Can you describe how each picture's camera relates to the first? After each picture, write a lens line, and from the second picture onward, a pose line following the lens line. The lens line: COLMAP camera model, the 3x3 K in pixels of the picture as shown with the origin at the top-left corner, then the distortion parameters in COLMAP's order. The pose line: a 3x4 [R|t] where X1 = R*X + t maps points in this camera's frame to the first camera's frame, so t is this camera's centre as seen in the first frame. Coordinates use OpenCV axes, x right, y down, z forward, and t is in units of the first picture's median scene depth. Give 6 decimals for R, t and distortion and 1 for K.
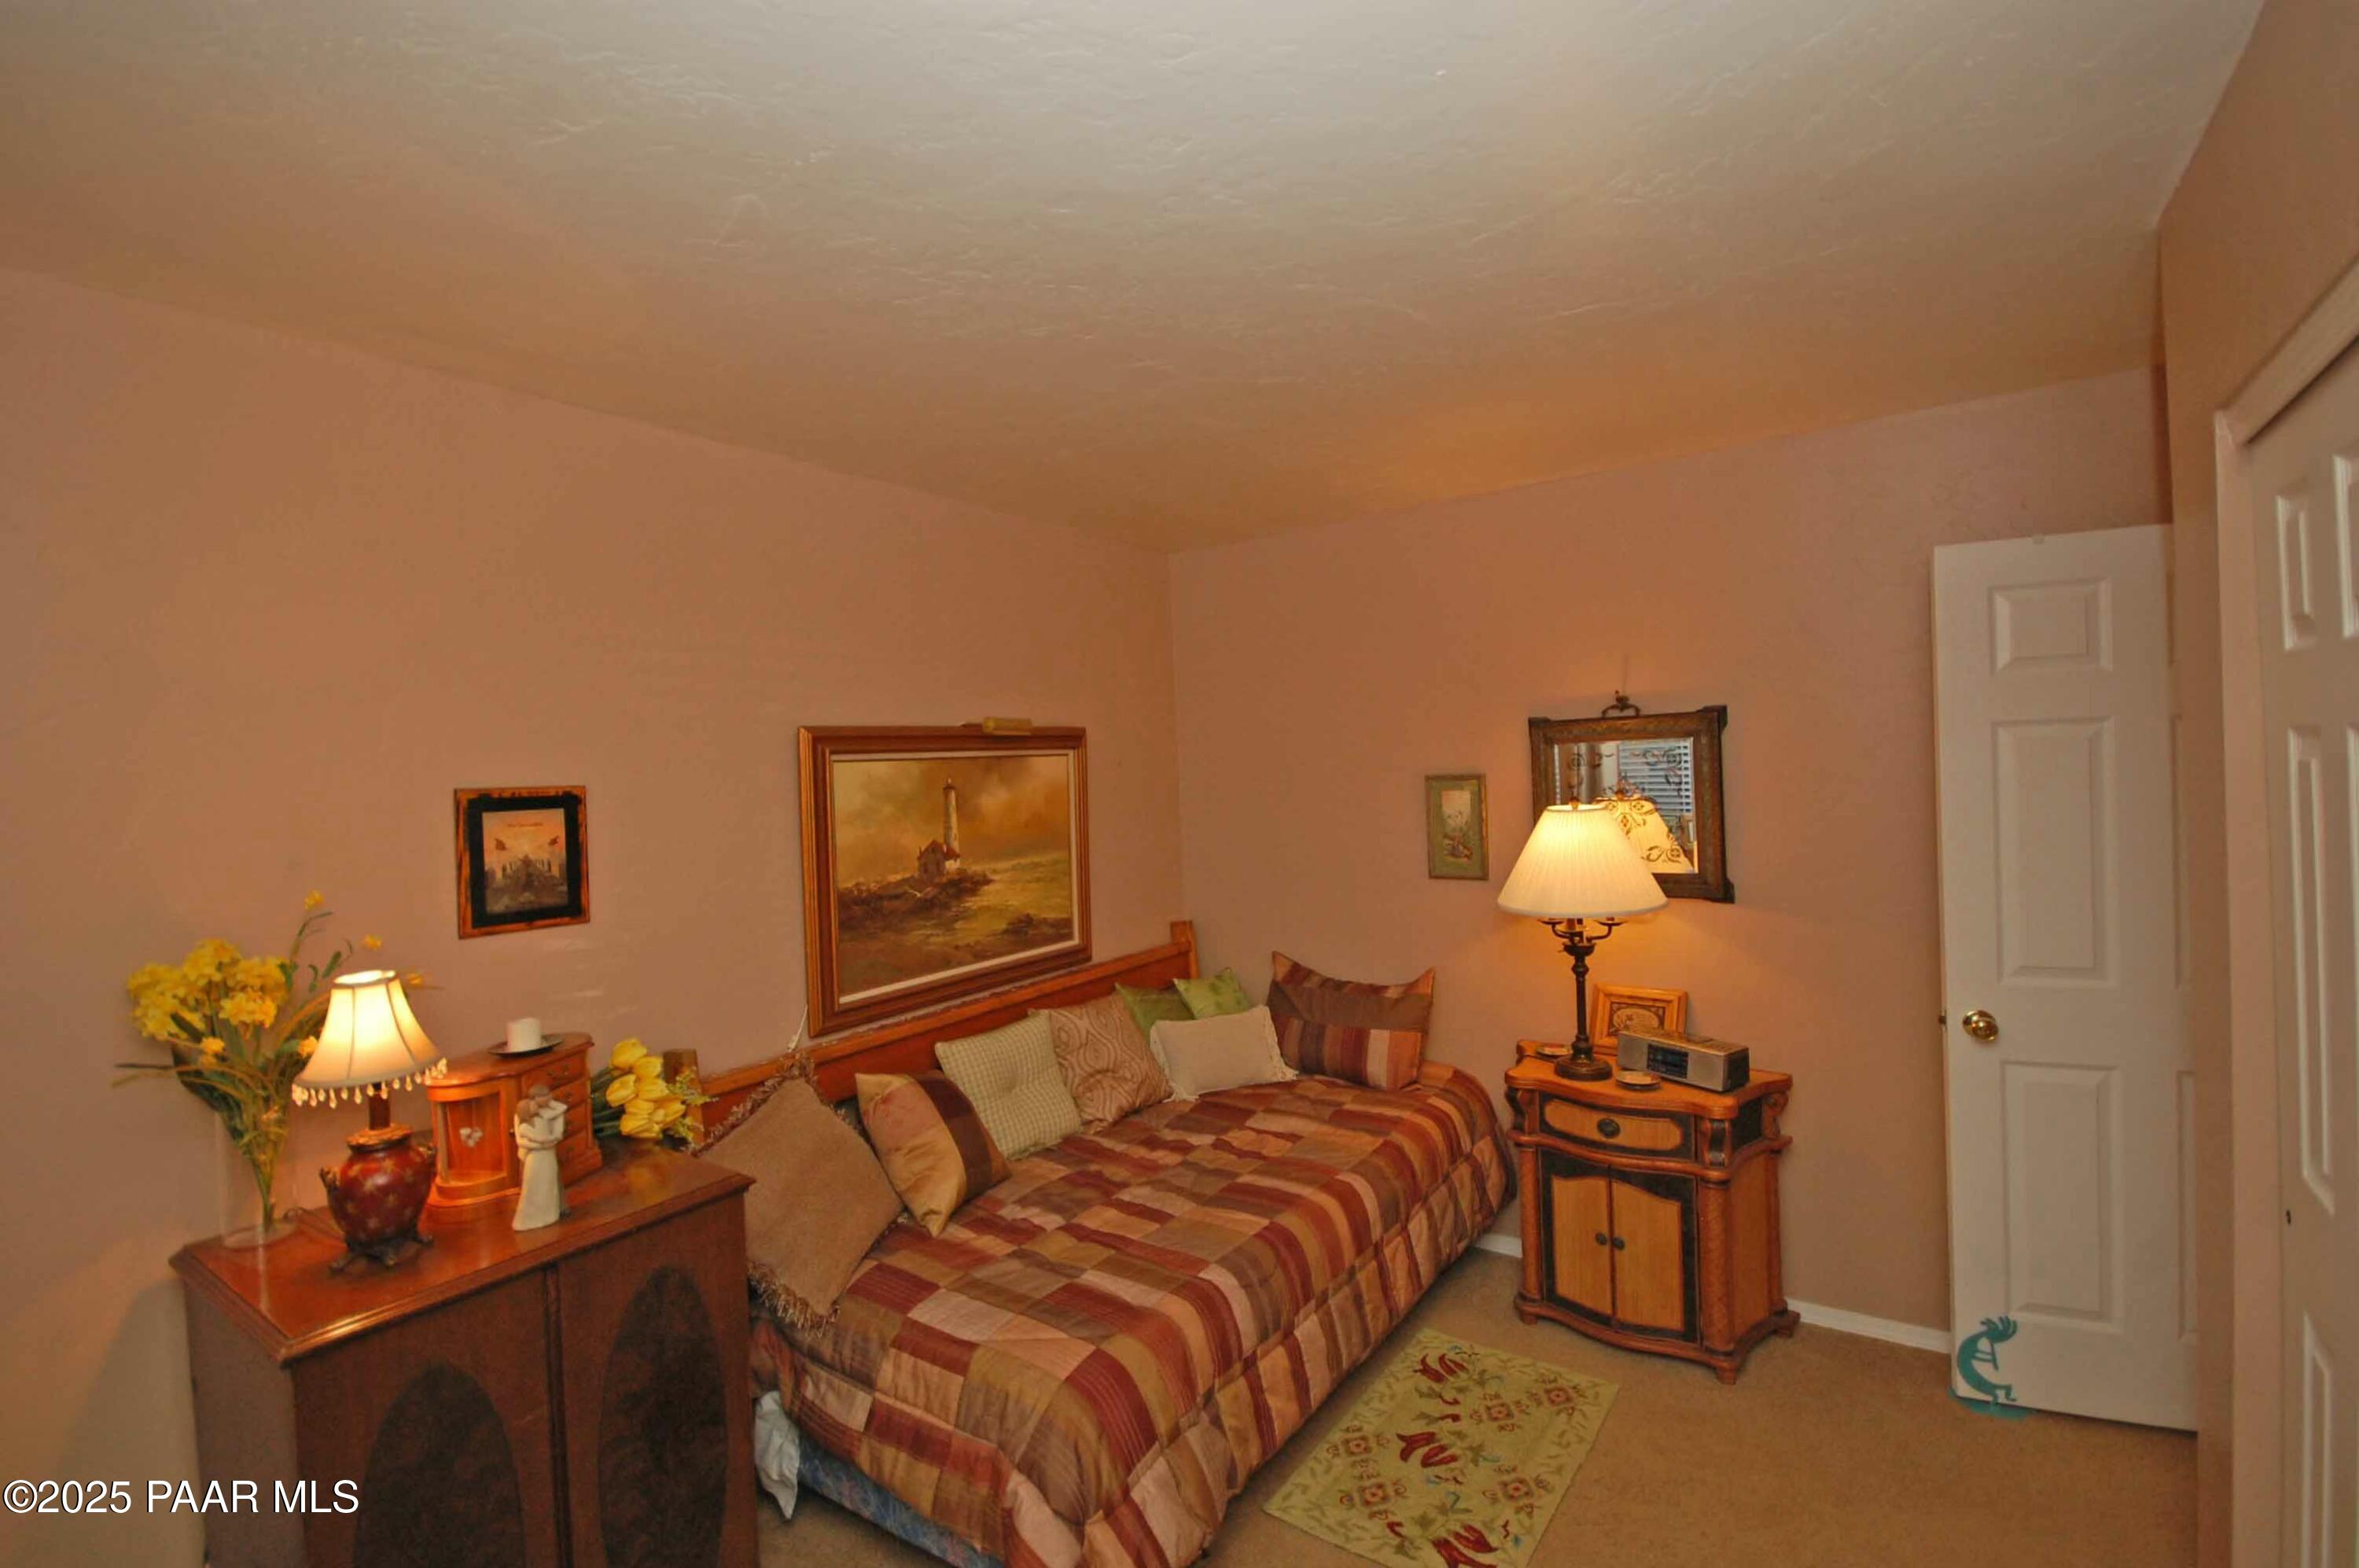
lens RADIAL K [[1035.8, 0, 1216.2], [0, 1035.8, 782.0], [0, 0, 1]] dist [0.003252, -0.009599]
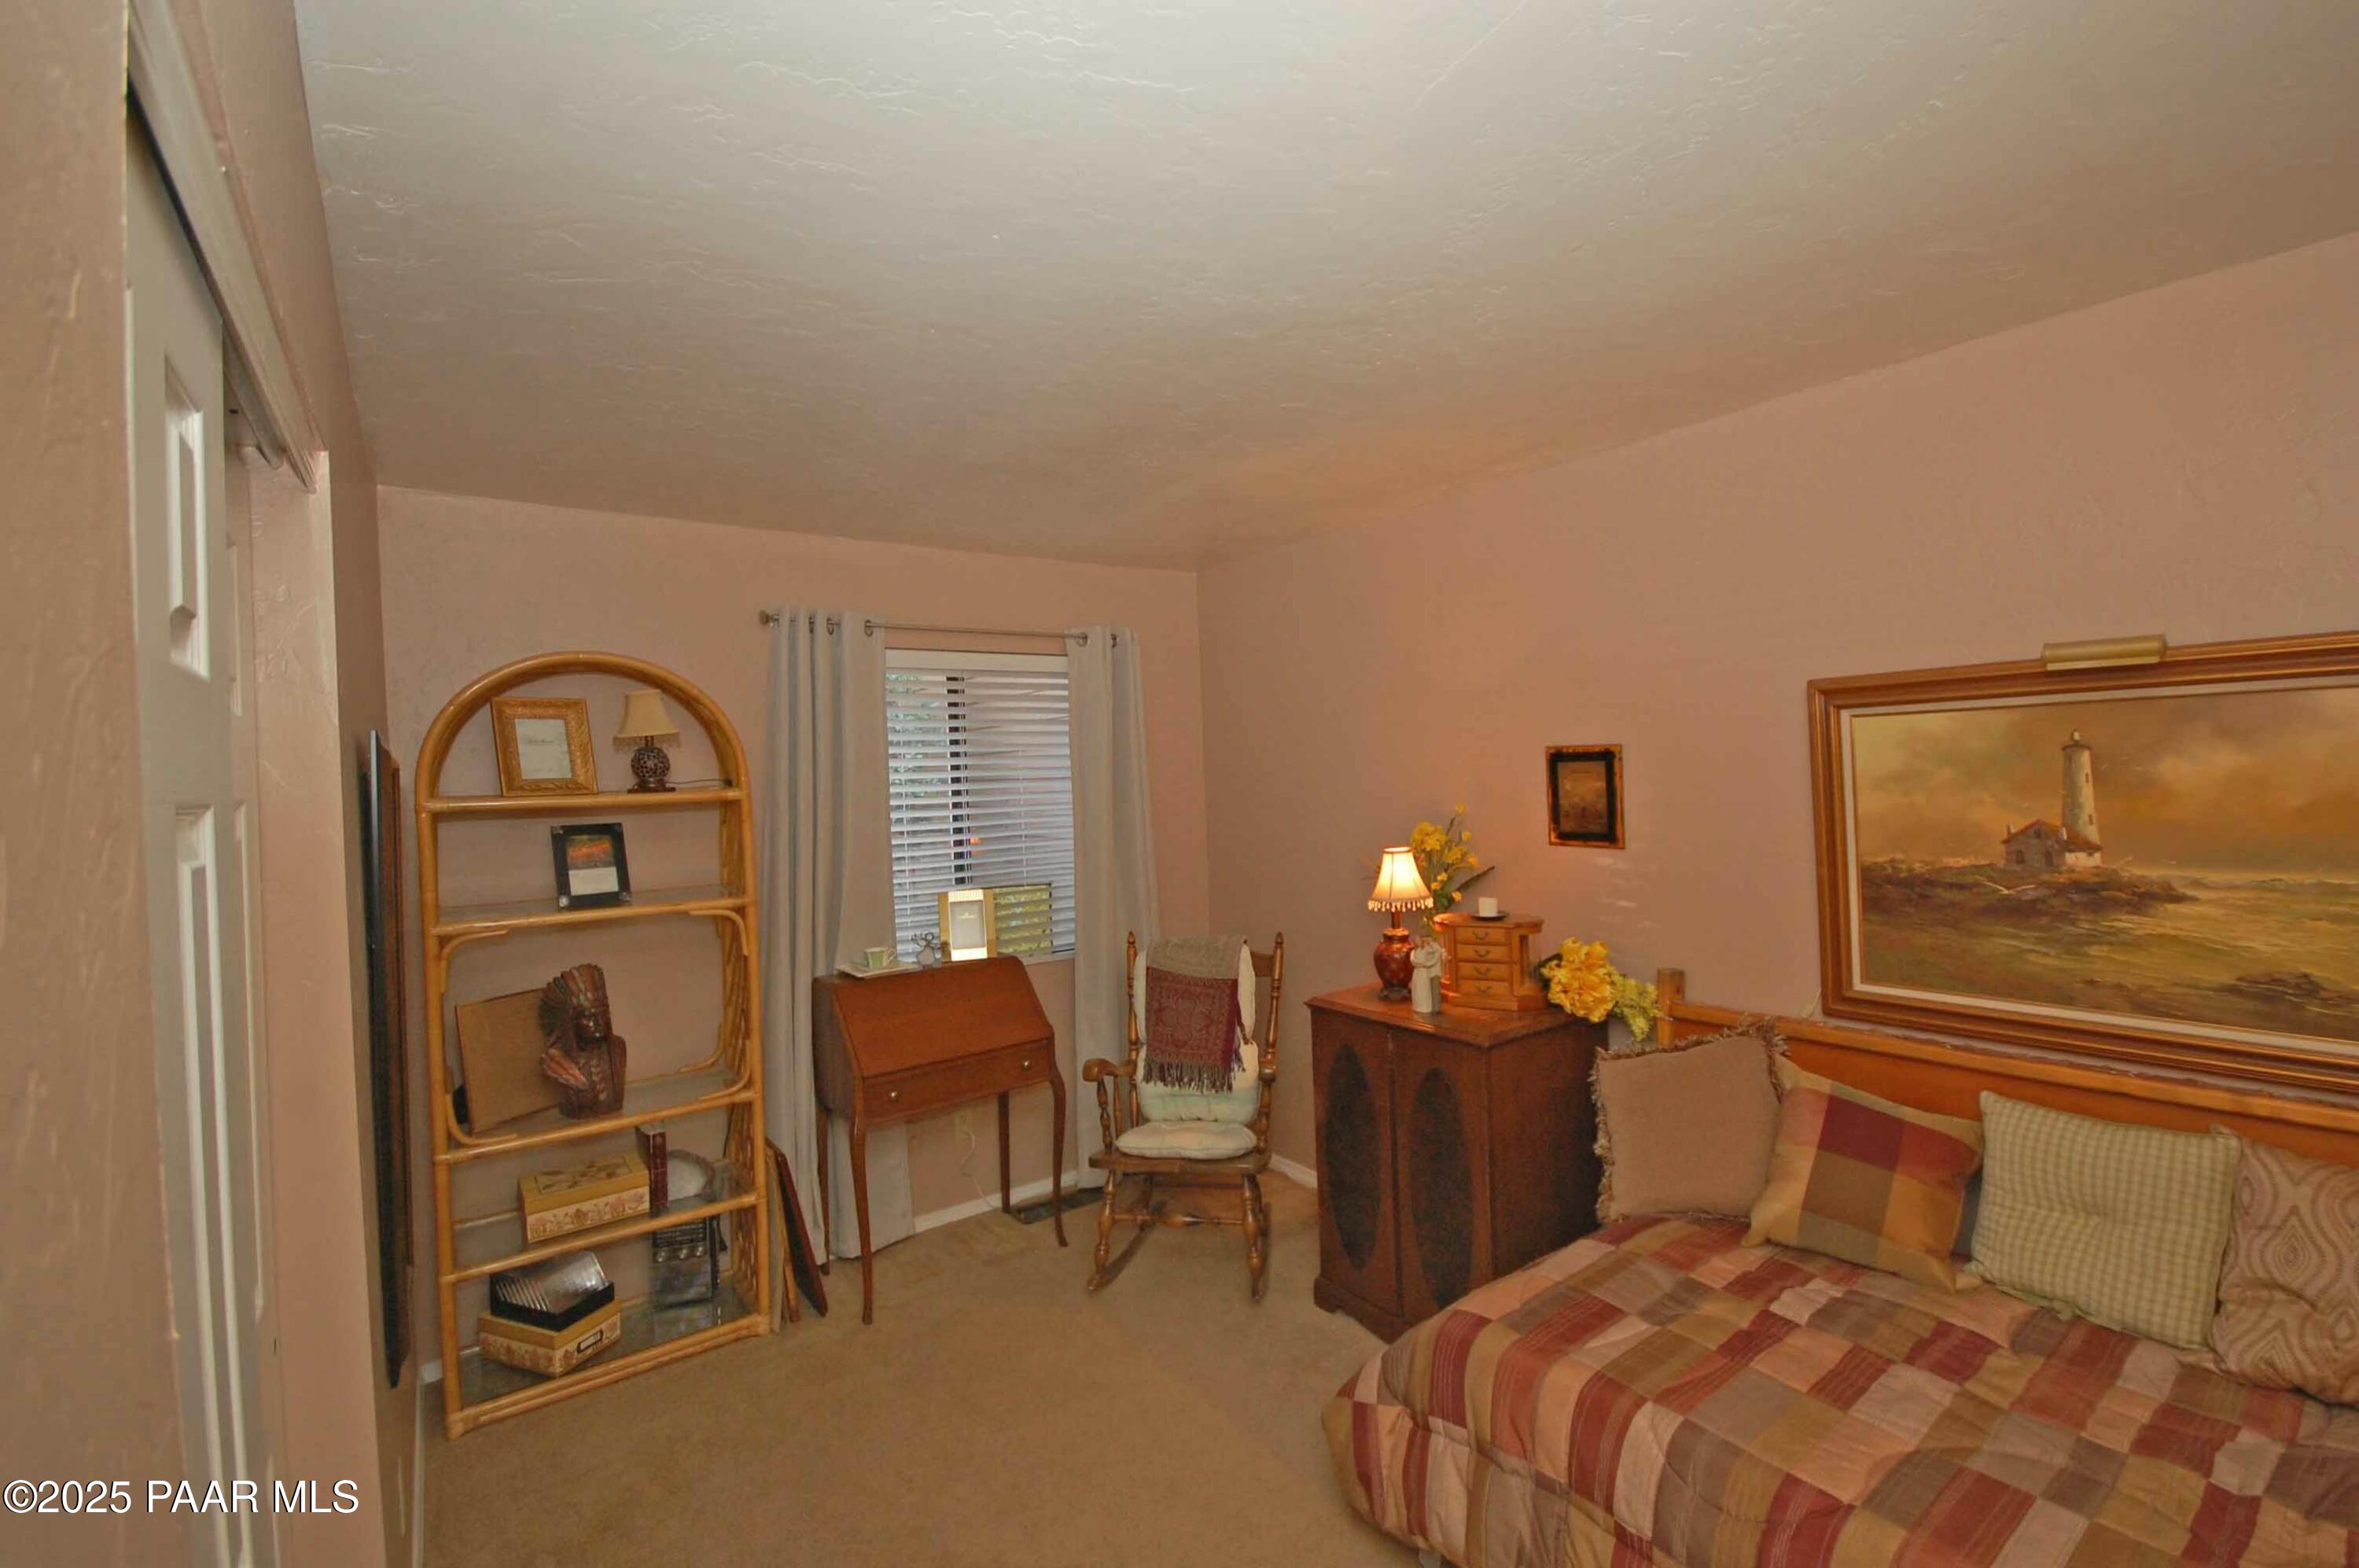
lens RADIAL K [[1035.8, 0, 1216.2], [0, 1035.8, 782.0], [0, 0, 1]] dist [0.003252, -0.009599]
pose [[-0.331267, 0.069340, -0.940986, 0.601808], [0.039363, 0.997443, 0.059643, -0.035702], [0.942716, -0.017282, -0.333149, 0.734309]]
